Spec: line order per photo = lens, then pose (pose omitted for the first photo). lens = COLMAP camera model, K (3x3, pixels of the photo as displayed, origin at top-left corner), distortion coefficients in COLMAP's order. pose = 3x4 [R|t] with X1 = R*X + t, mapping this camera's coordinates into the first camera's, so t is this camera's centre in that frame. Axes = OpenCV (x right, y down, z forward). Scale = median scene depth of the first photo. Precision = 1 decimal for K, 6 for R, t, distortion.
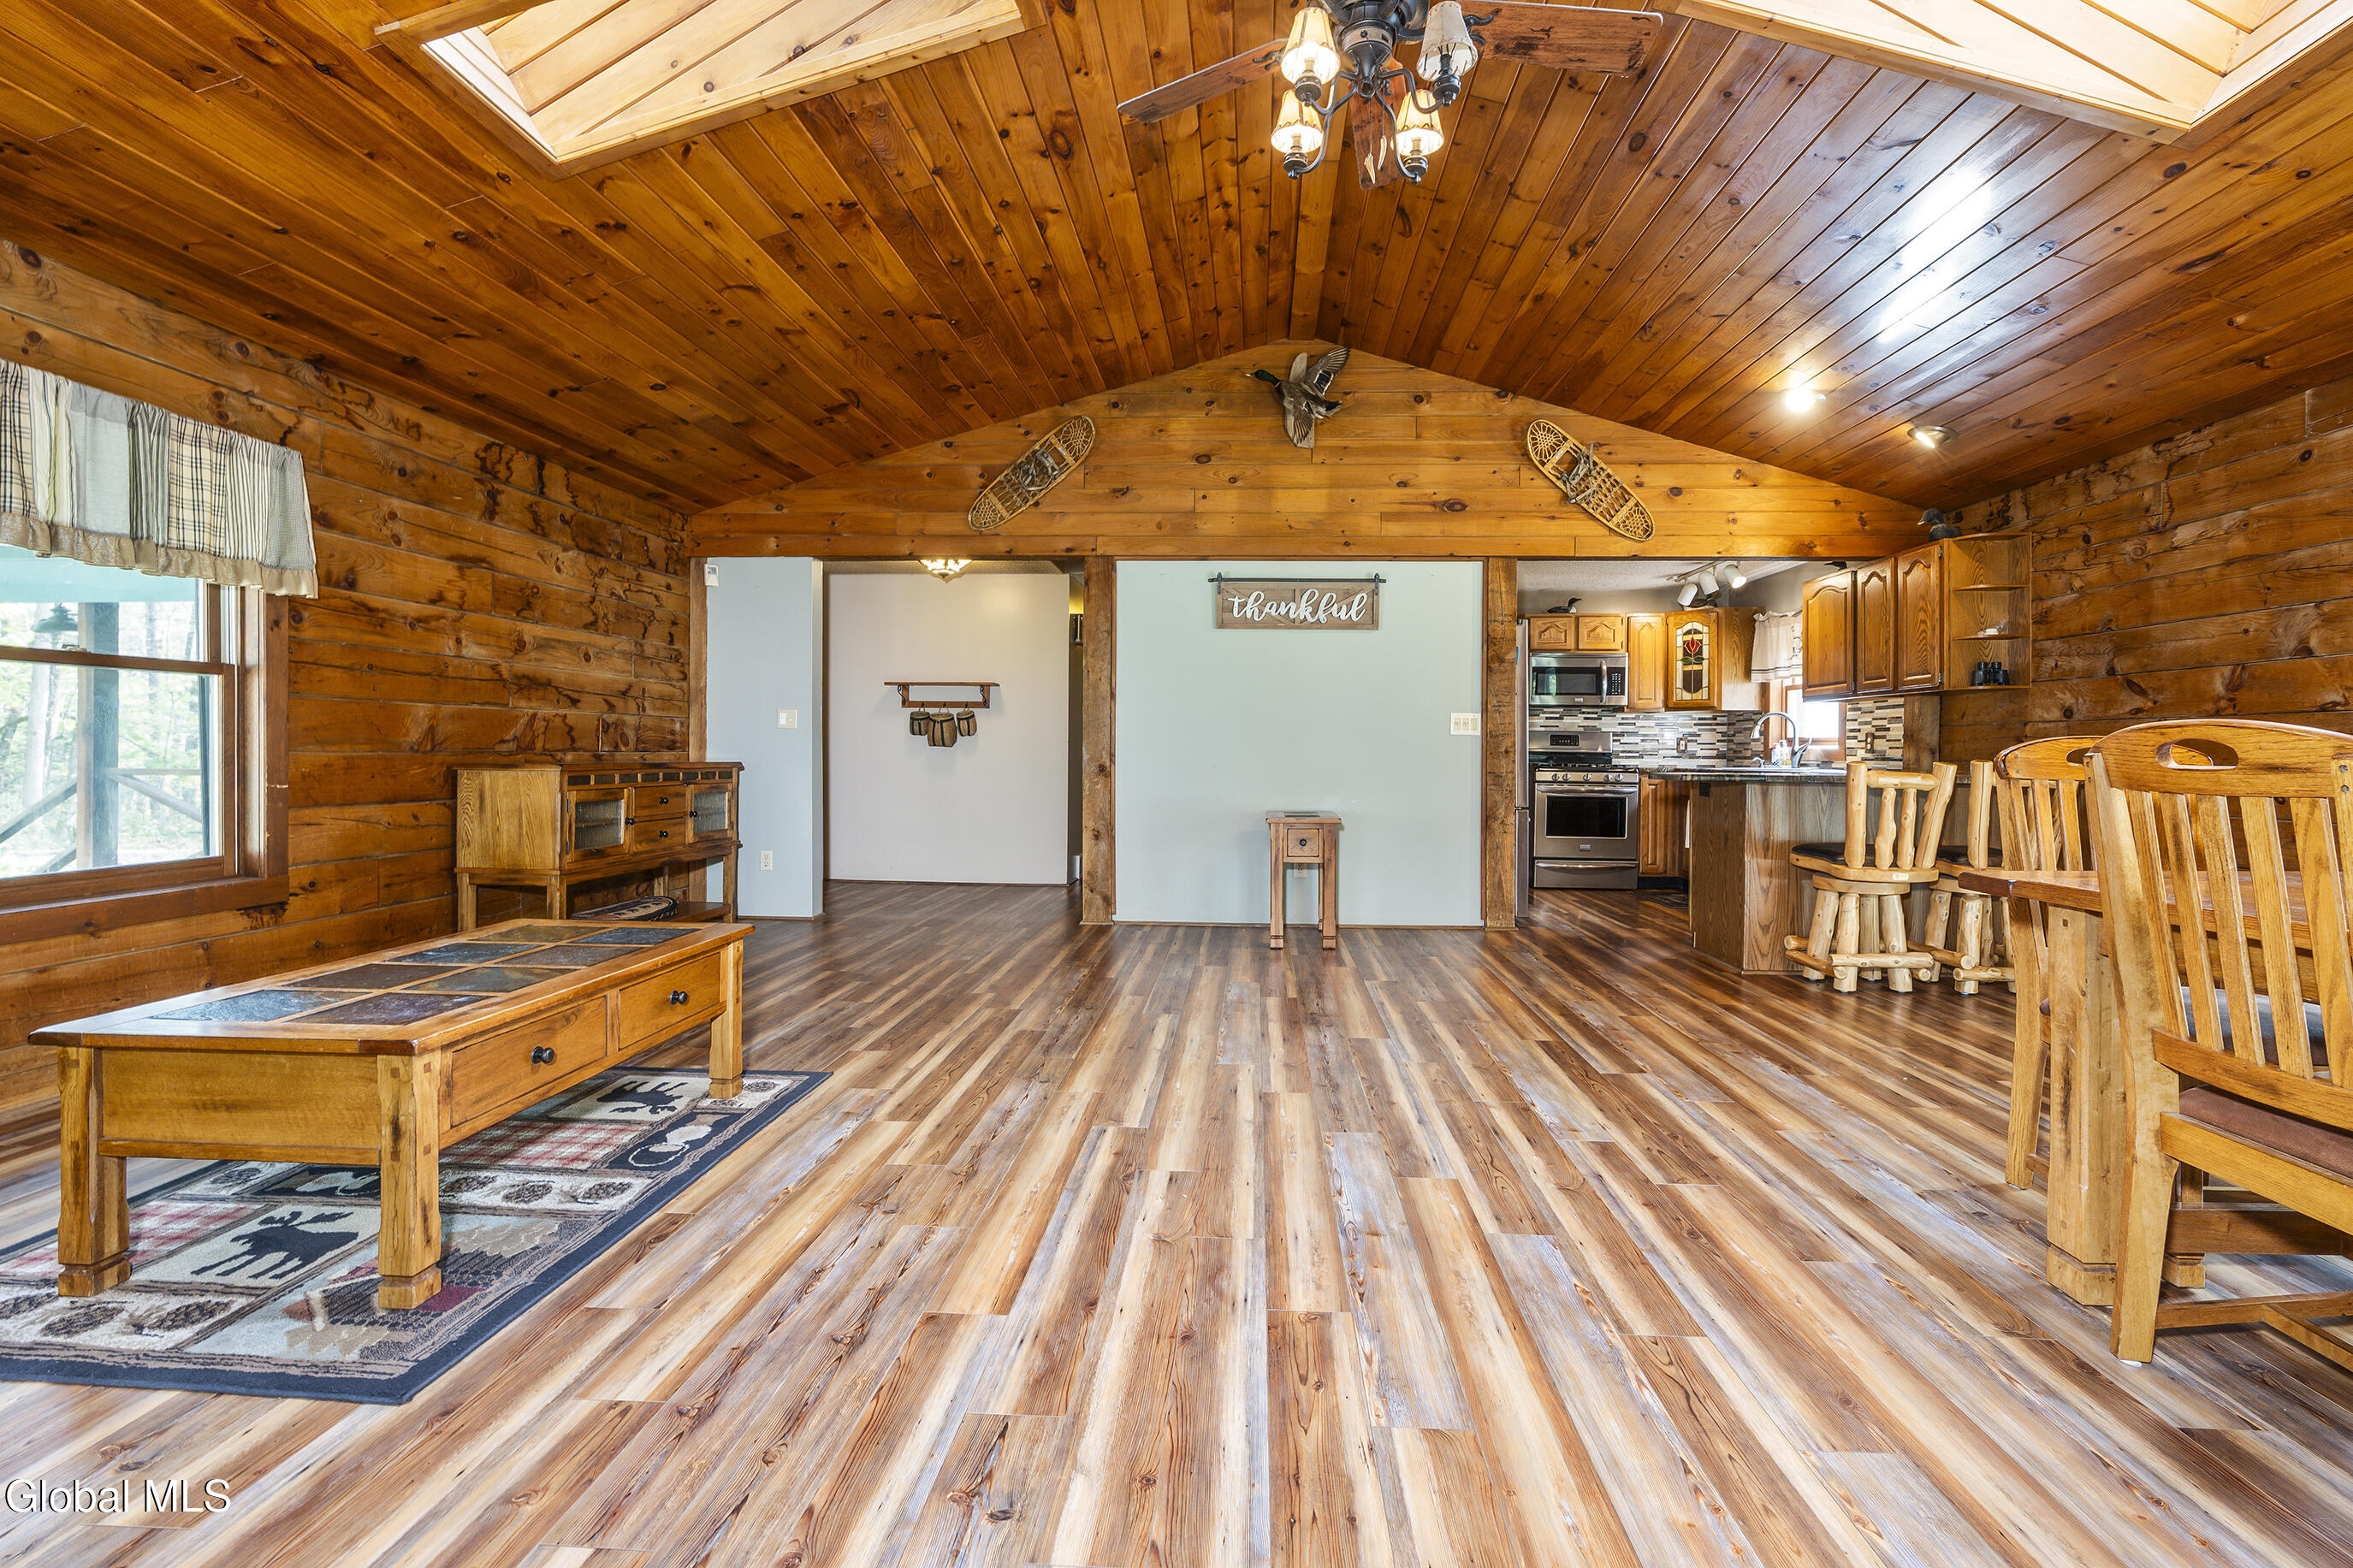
lens RADIAL K [[1058.2, 0, 1231.6], [0, 1058.2, 766.2], [0, 0, 1]] dist [-0.007519, 0.002175]
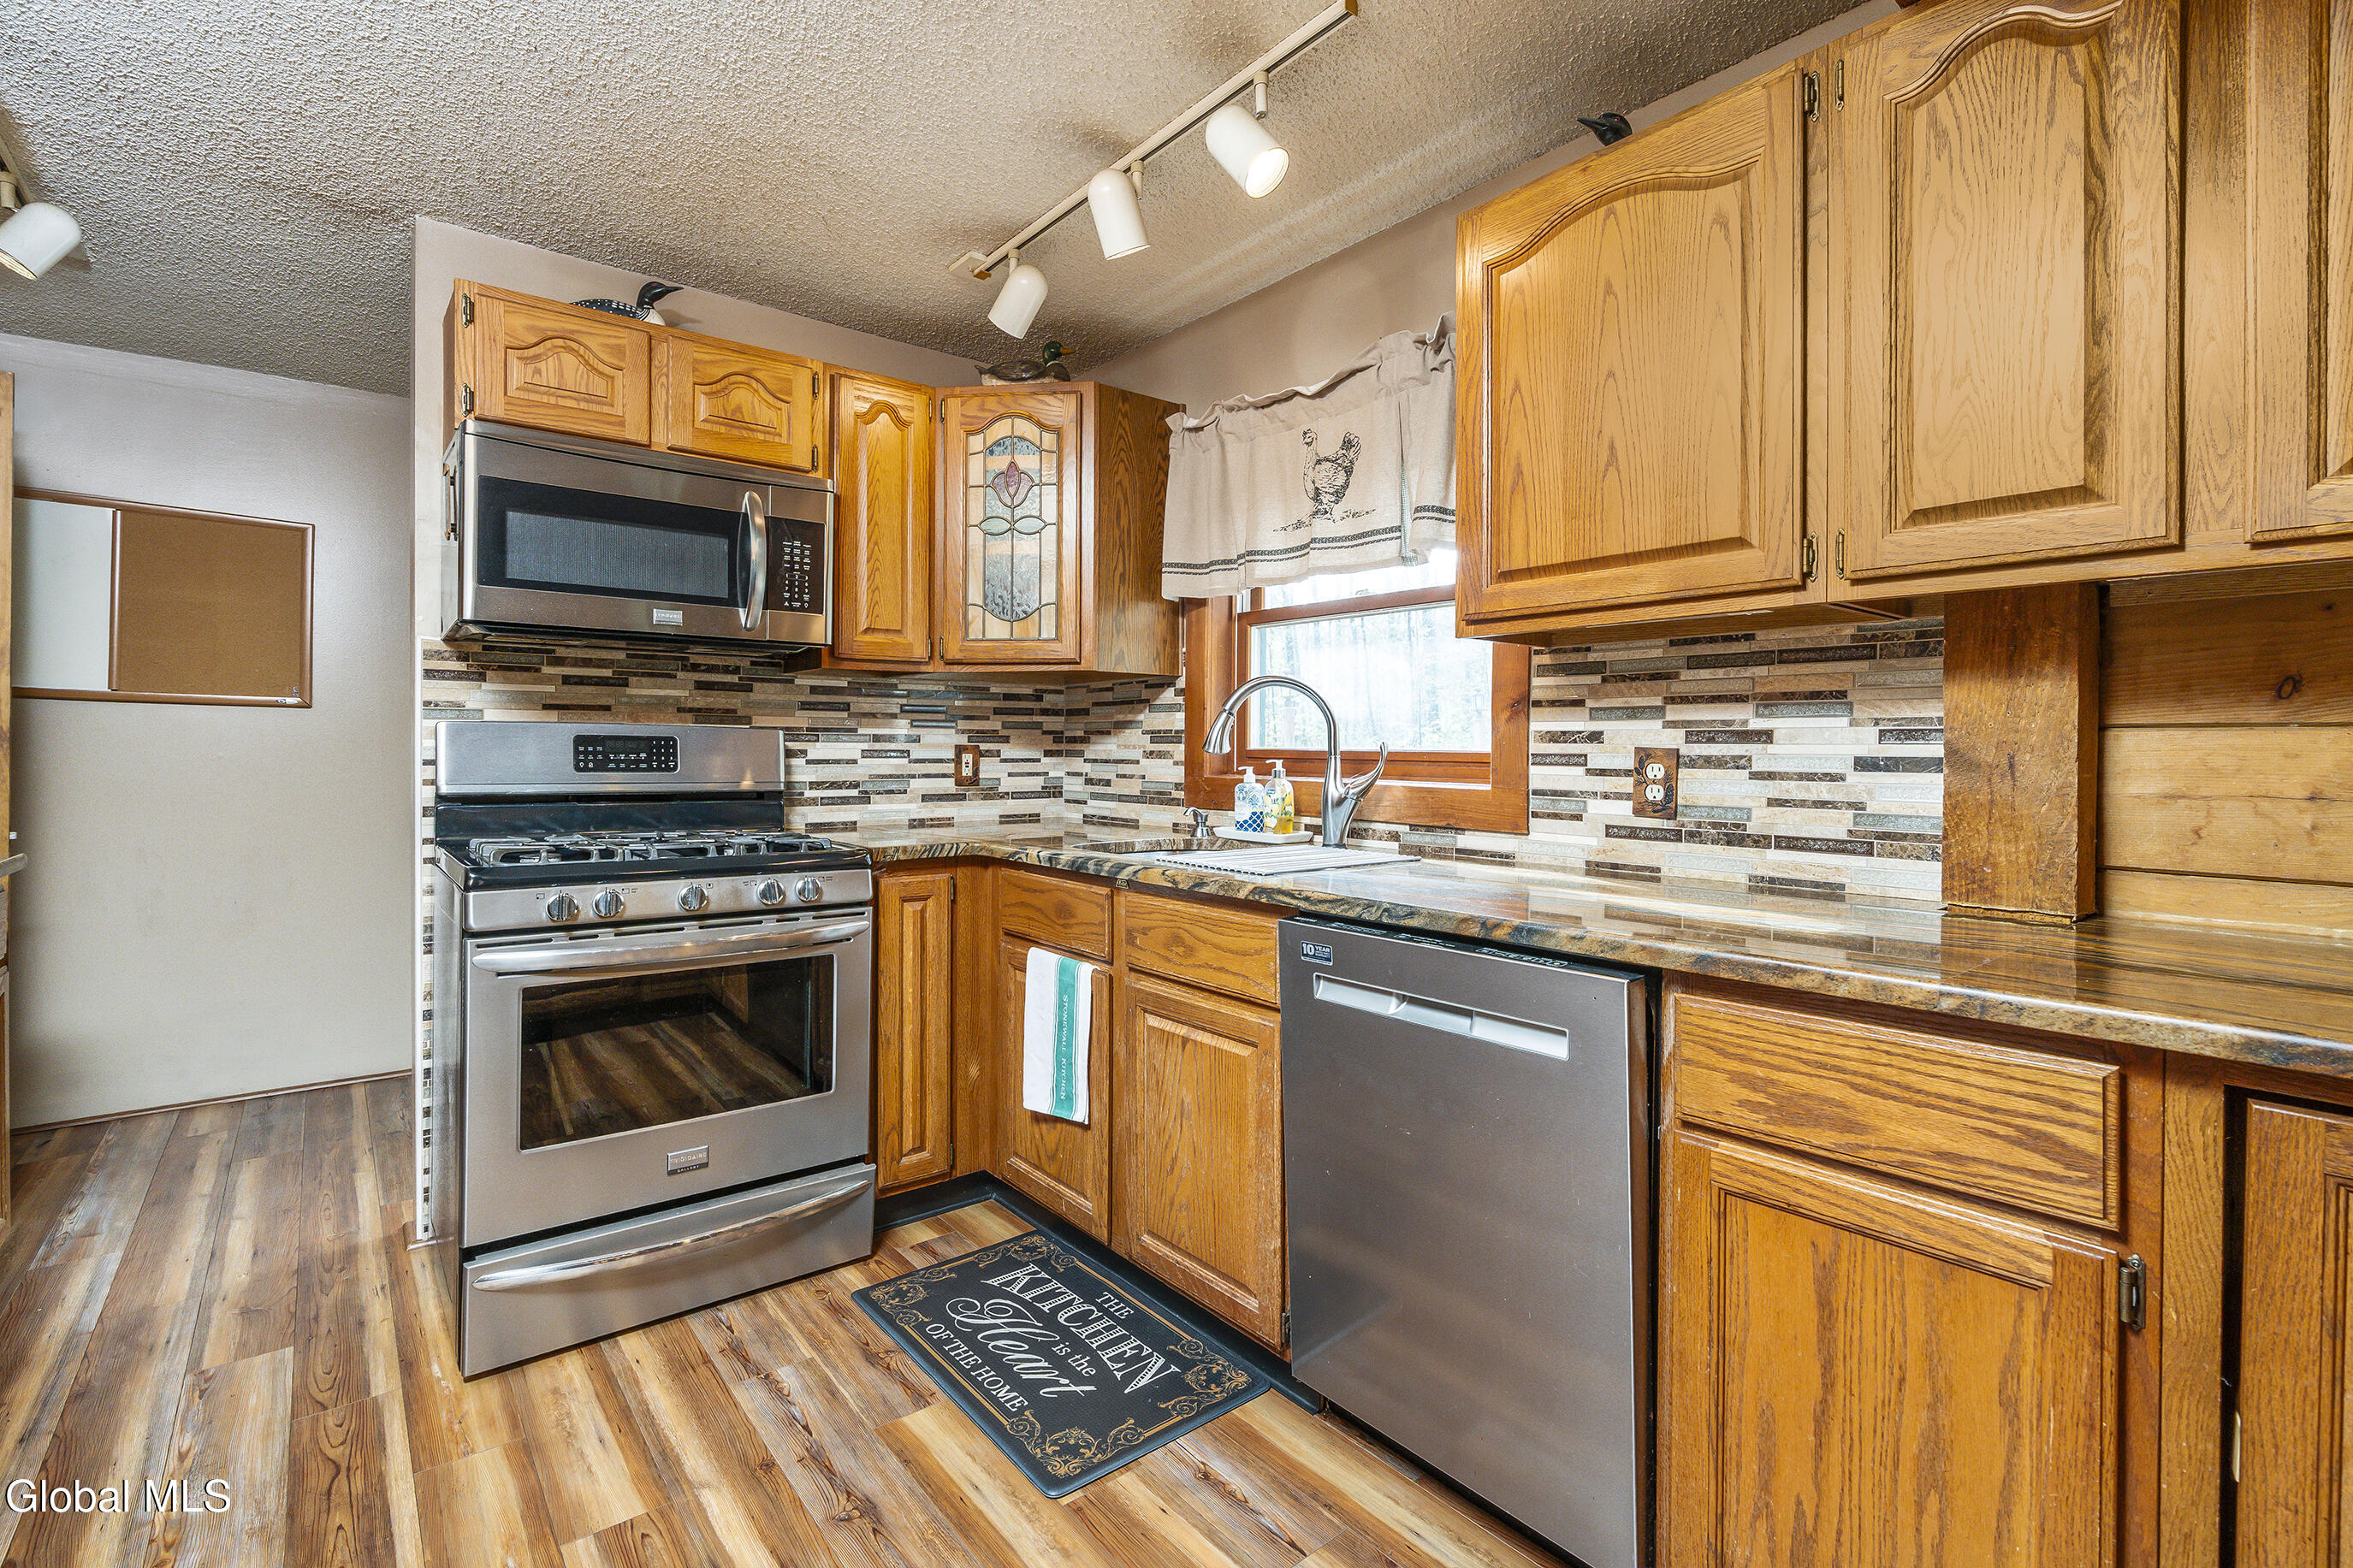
lens RADIAL K [[1058.2, 0, 1177.2], [0, 1058.2, 756.1], [0, 0, 1]] dist [-0.007519, 0.002175]
pose [[0.760890, -0.006745, 0.648846, 0.524339], [0.006752, 0.999974, 0.002477, -0.051840], [-0.648846, 0.002496, 0.760916, 1.463897]]
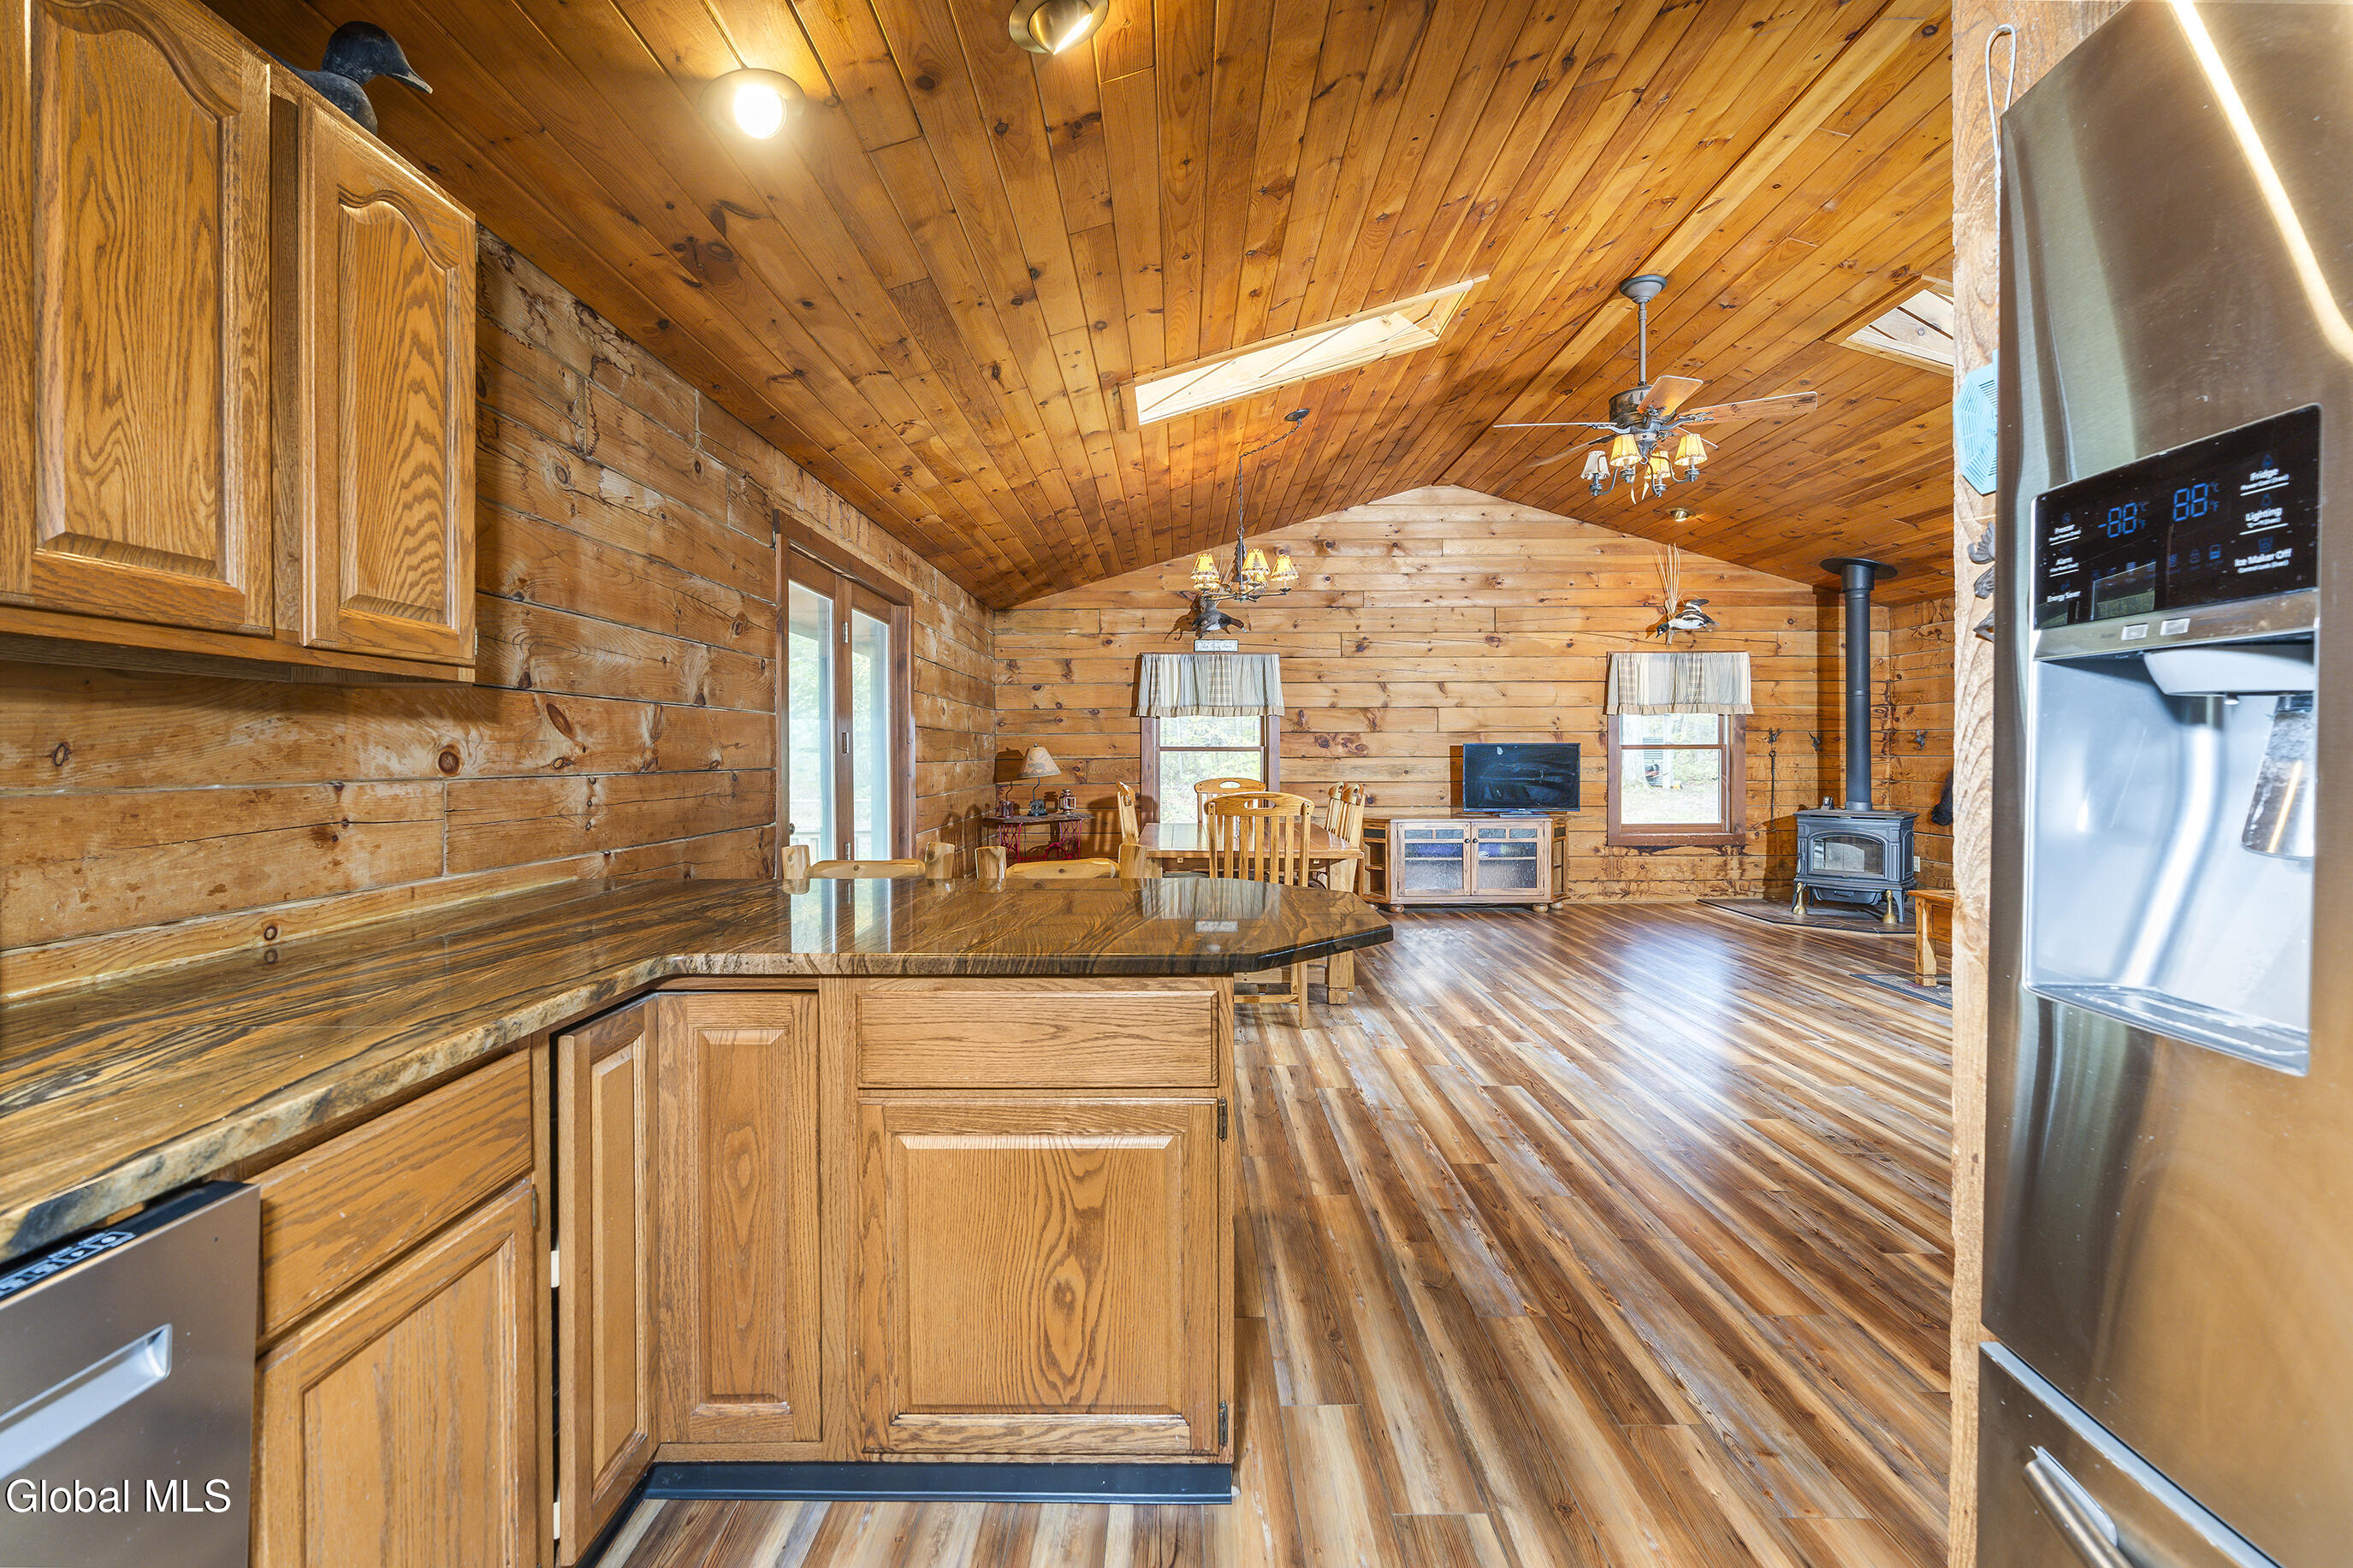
lens RADIAL K [[1058.2, 0, 1184.3], [0, 1058.2, 771.6], [0, 0, 1]] dist [-0.007519, 0.002175]
pose [[-0.999686, -0.002165, -0.024981, 0.652824], [-0.002903, 0.999560, 0.029531, -0.077429], [0.024906, 0.029594, -0.999252, 1.866670]]
